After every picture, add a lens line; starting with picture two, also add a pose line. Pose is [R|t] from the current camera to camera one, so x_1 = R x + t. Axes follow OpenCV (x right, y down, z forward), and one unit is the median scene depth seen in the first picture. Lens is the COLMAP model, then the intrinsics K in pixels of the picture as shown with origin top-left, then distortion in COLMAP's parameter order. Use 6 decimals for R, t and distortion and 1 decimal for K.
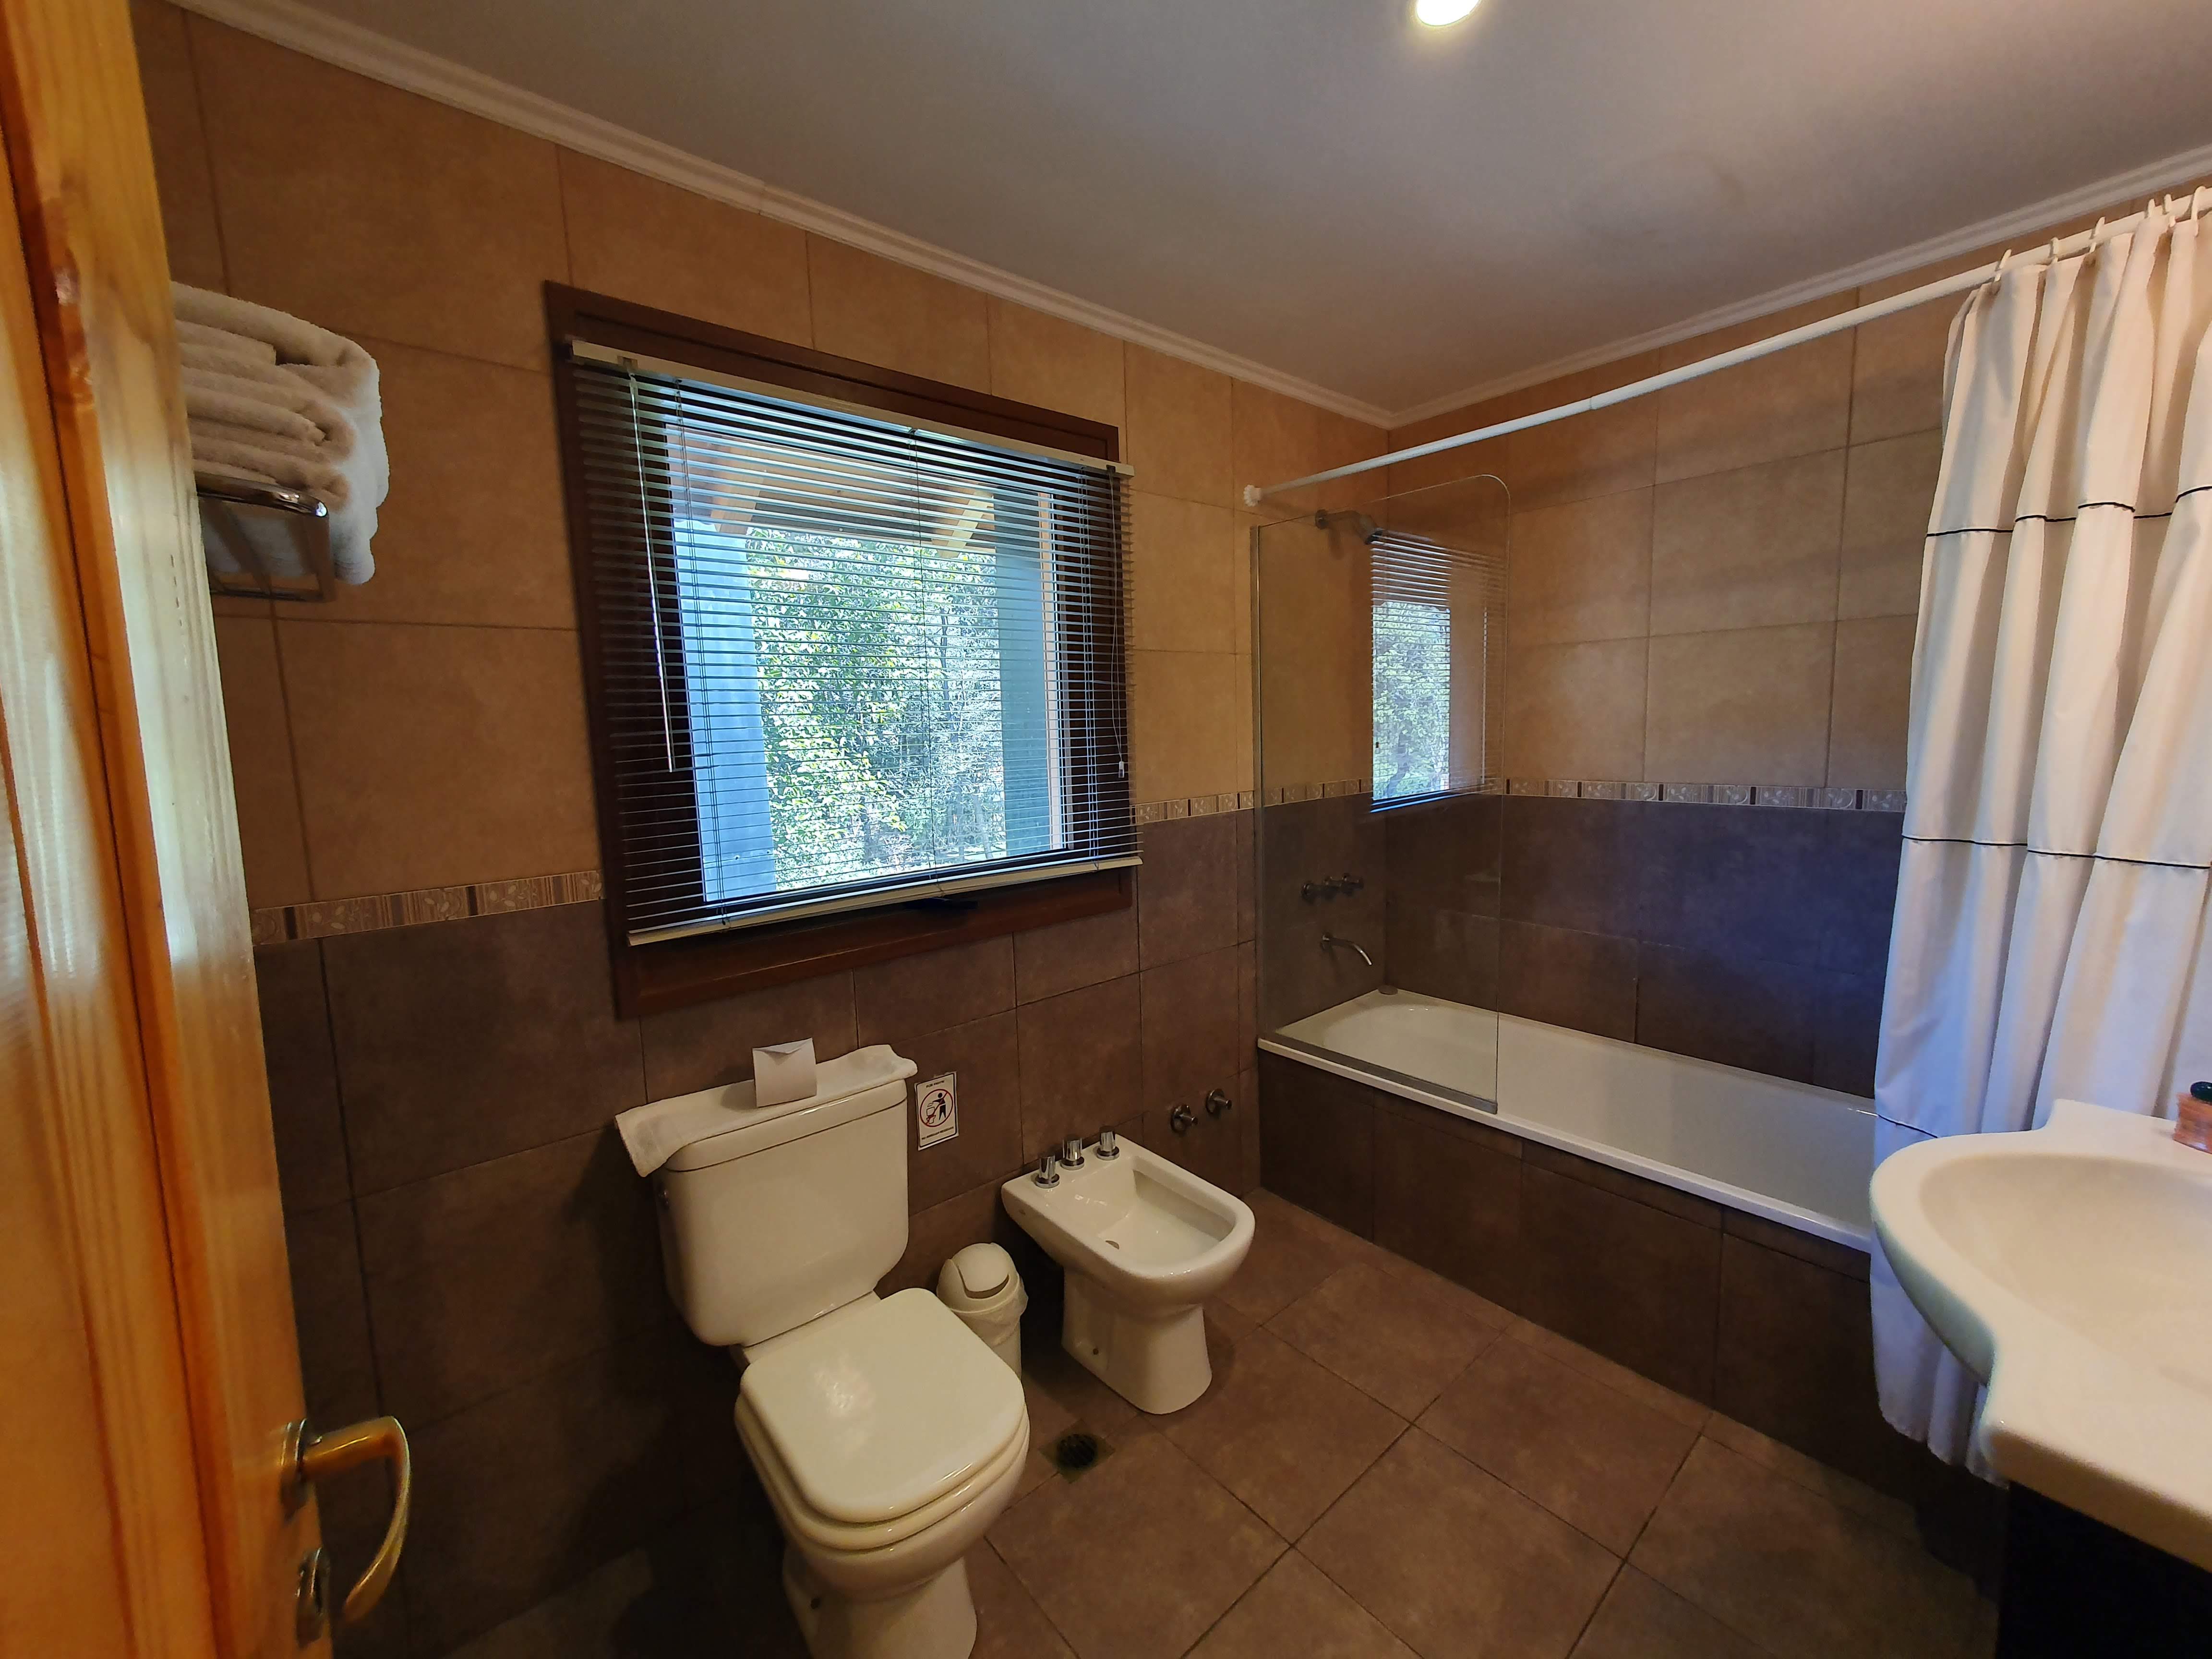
lens RADIAL K [[869.3, 0, 1099.1], [0, 869.3, 823.9], [0, 0, 1]] dist [0.015546, -0.002205]
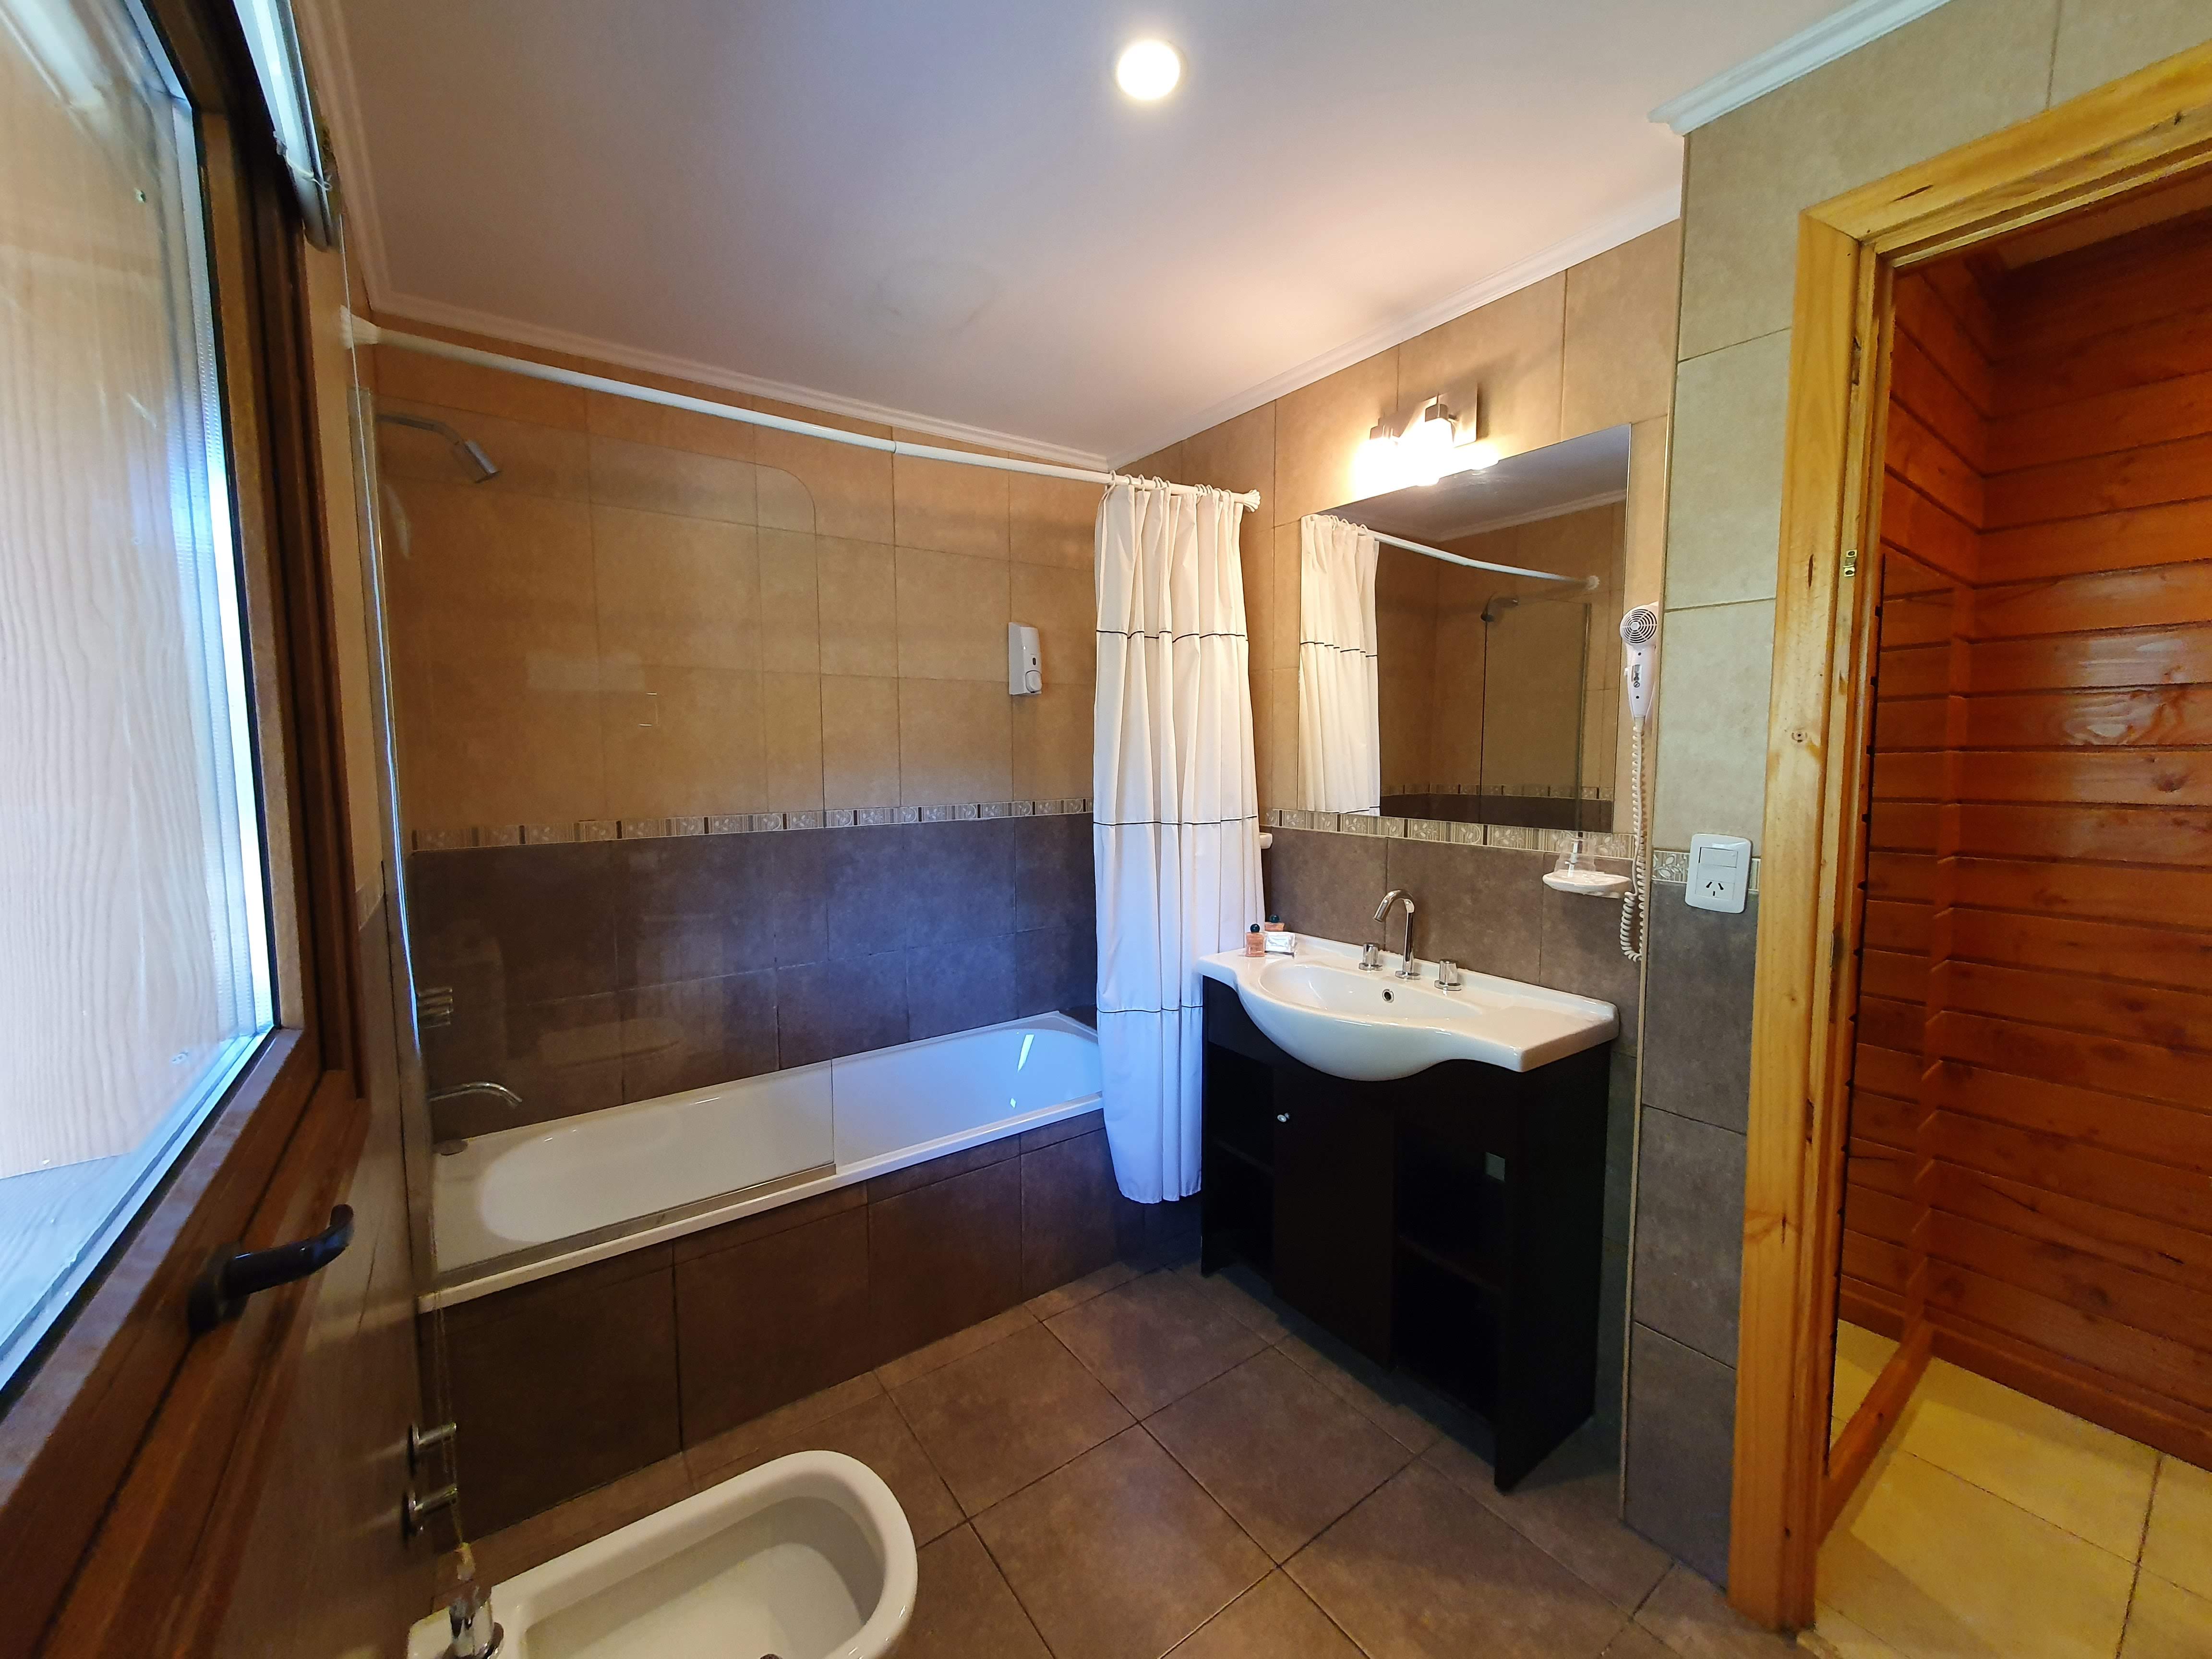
lens RADIAL K [[869.3, 0, 1103.3], [0, 869.3, 826.6], [0, 0, 1]] dist [0.015546, -0.002205]
pose [[0.092442, -0.057252, 0.994071, -0.404834], [0.120661, 0.991632, 0.045890, -0.035981], [-0.988380, 0.115703, 0.098576, 0.585429]]
